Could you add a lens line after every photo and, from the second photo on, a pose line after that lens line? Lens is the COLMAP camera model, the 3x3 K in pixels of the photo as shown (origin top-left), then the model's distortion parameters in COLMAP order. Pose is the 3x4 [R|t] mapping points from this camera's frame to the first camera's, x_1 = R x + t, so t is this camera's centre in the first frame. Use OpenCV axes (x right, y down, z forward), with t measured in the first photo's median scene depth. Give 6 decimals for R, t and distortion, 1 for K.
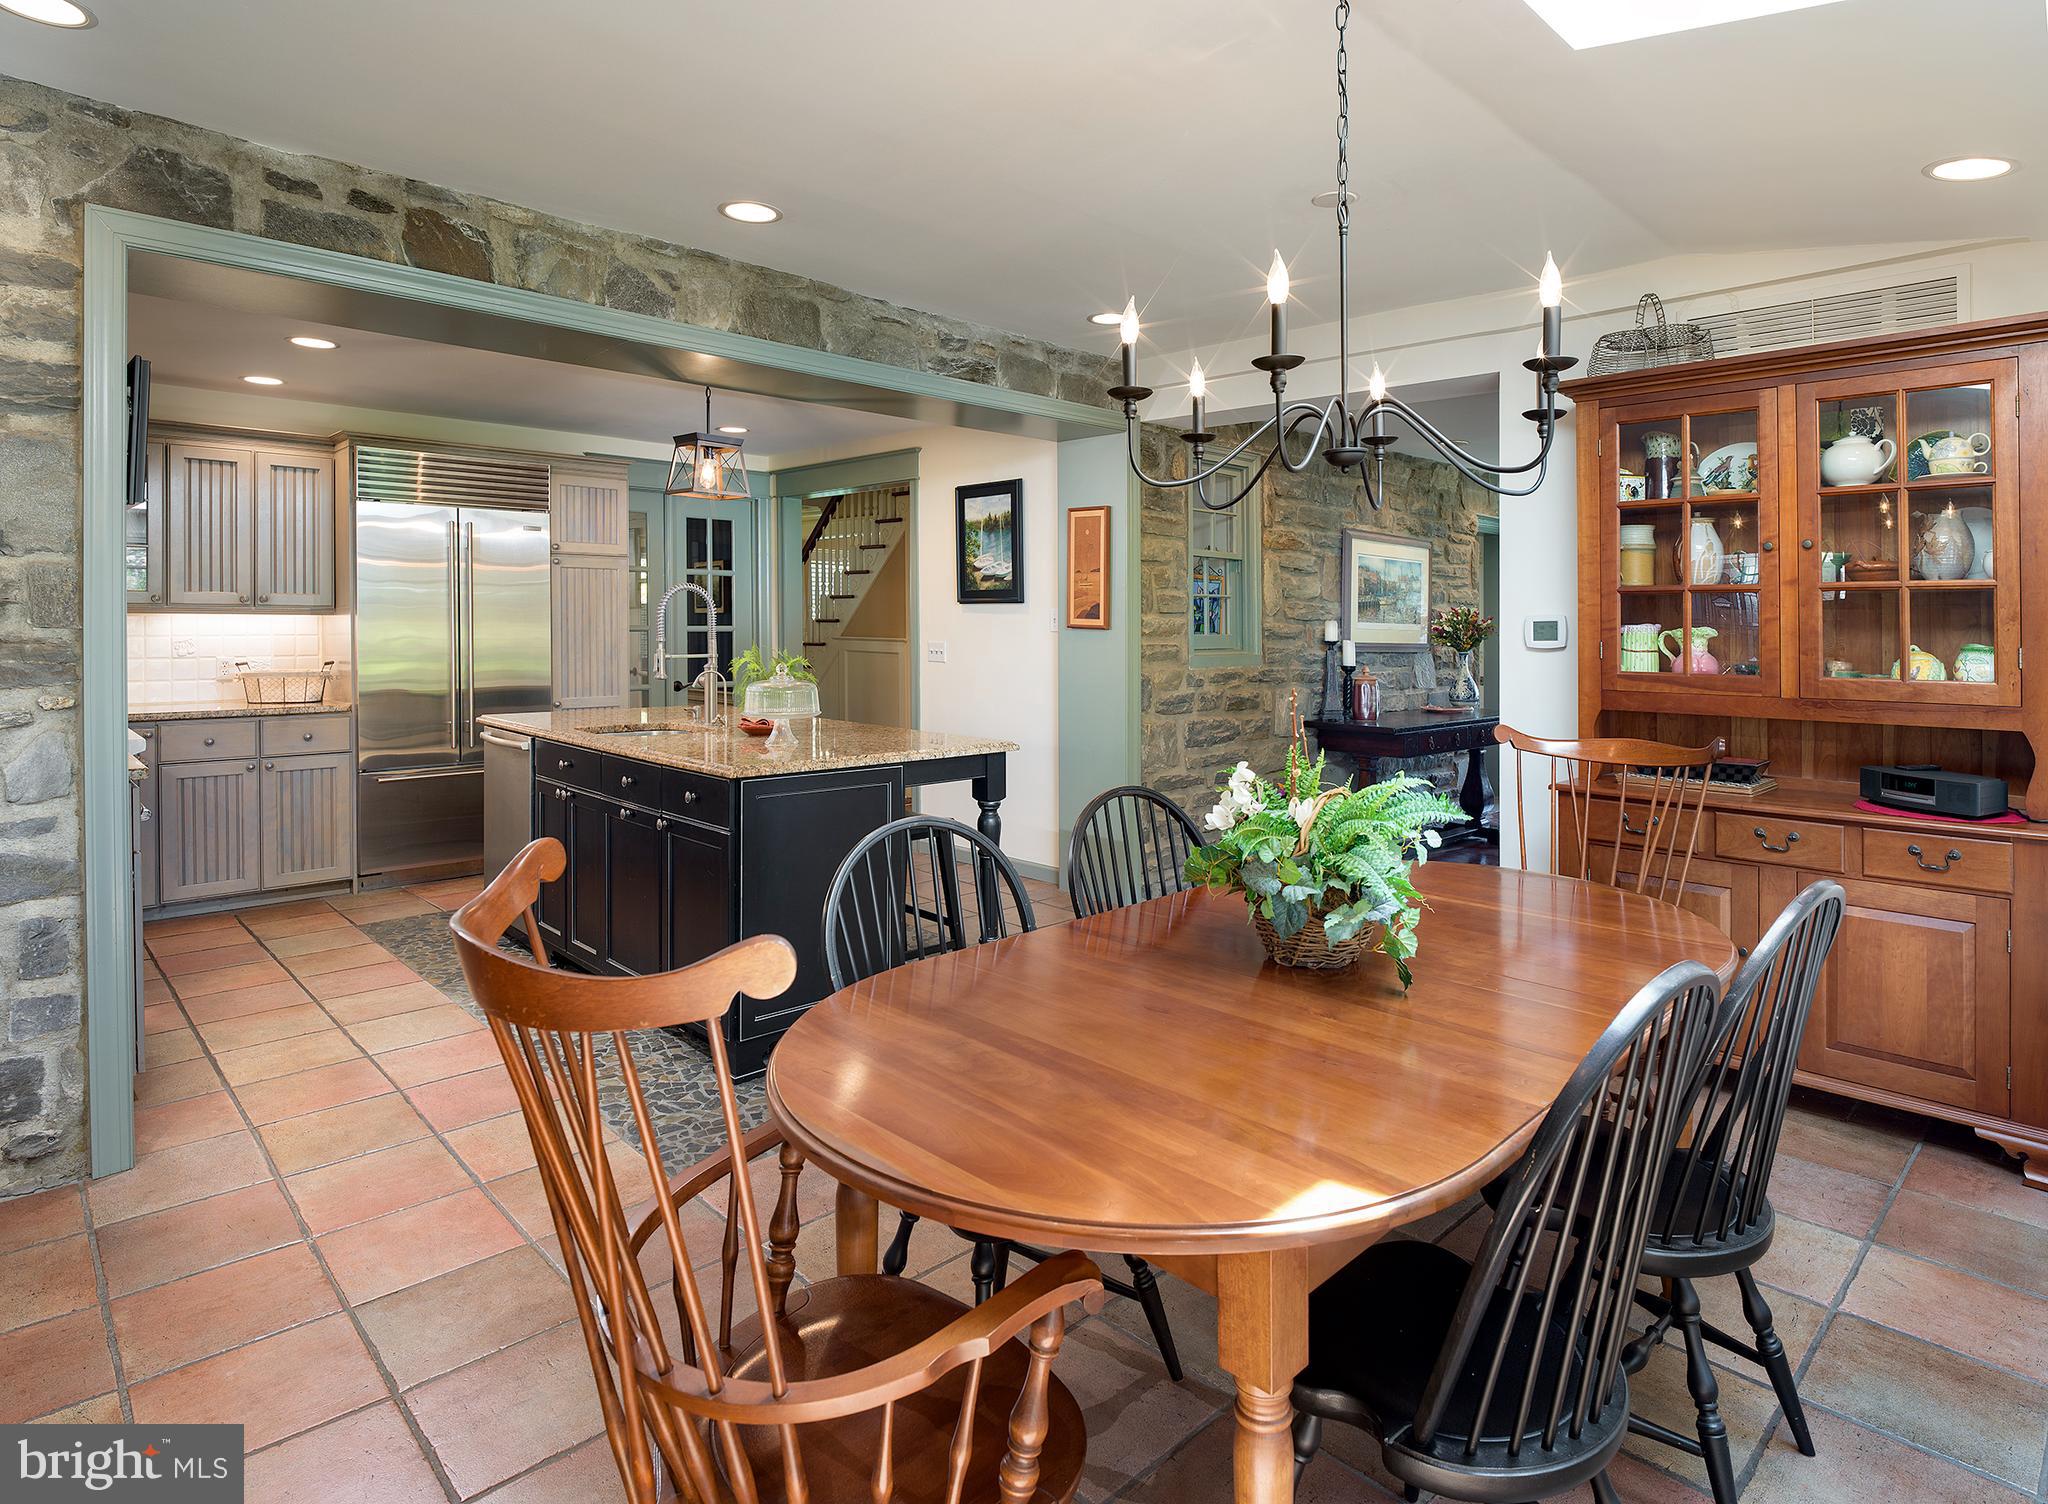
lens RADIAL K [[1116.8, 0, 1024.0], [0, 1116.8, 752.0], [0, 0, 1]] dist [0.050515, -0.030358]
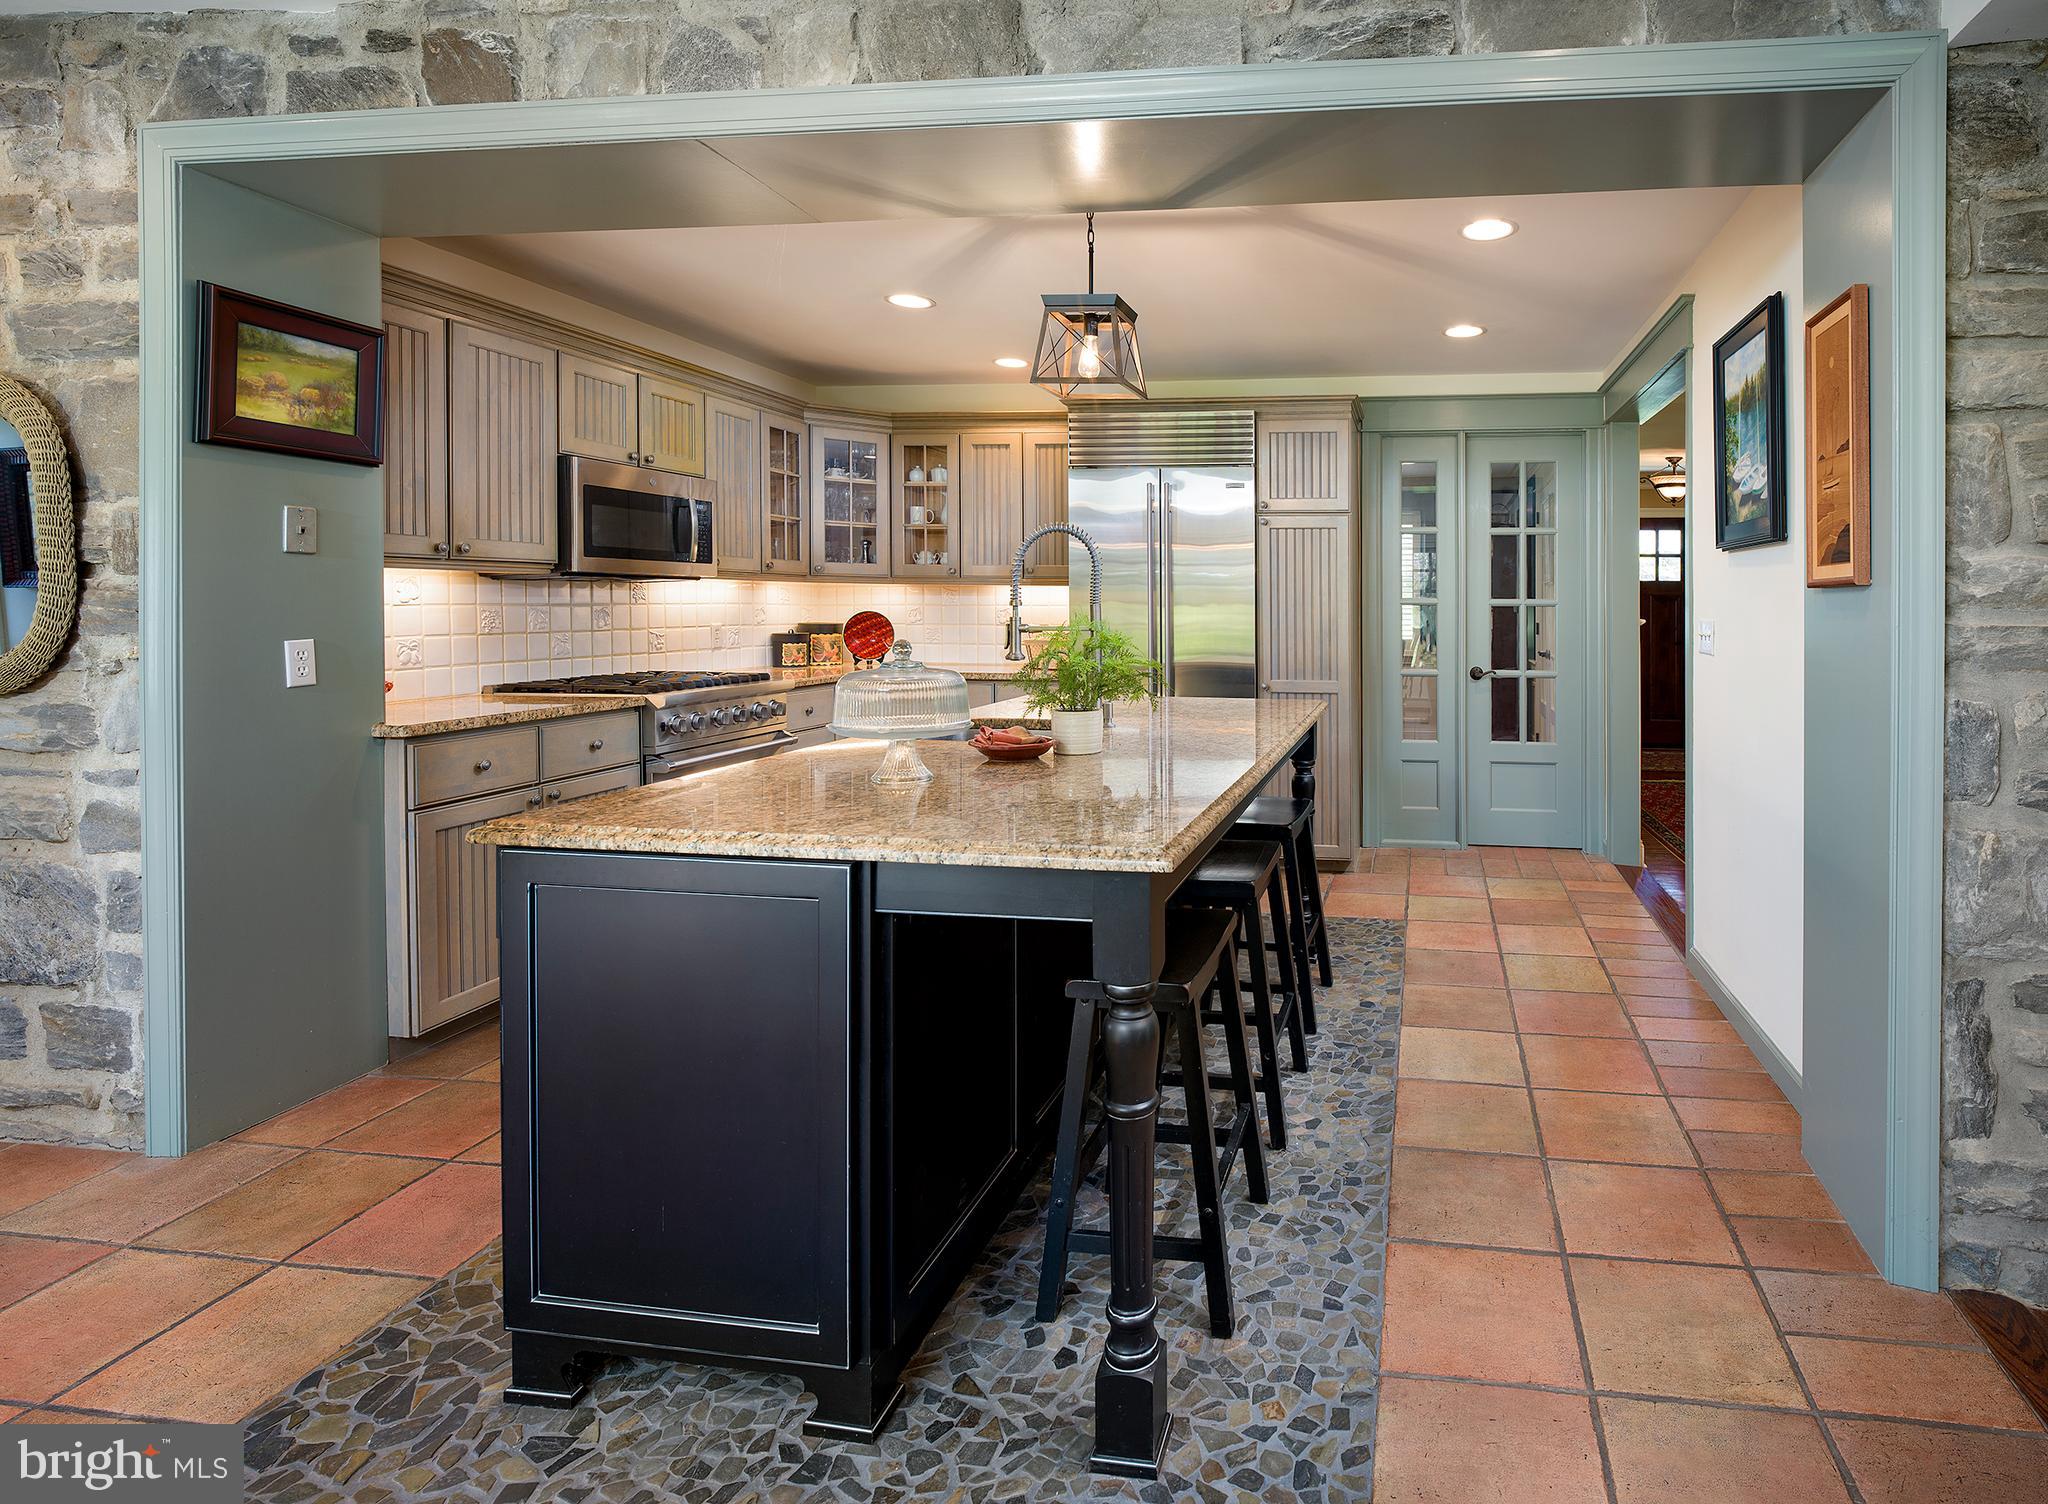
lens RADIAL K [[1103.7, 0, 1031.7], [0, 1103.7, 660.1], [0, 0, 1]] dist [0.001609, 0.000730]
pose [[0.647361, 0.044073, -0.760908, 0.289599], [-0.092854, 0.995451, -0.021340, -0.071312], [0.756506, 0.084468, 0.648509, 0.791635]]
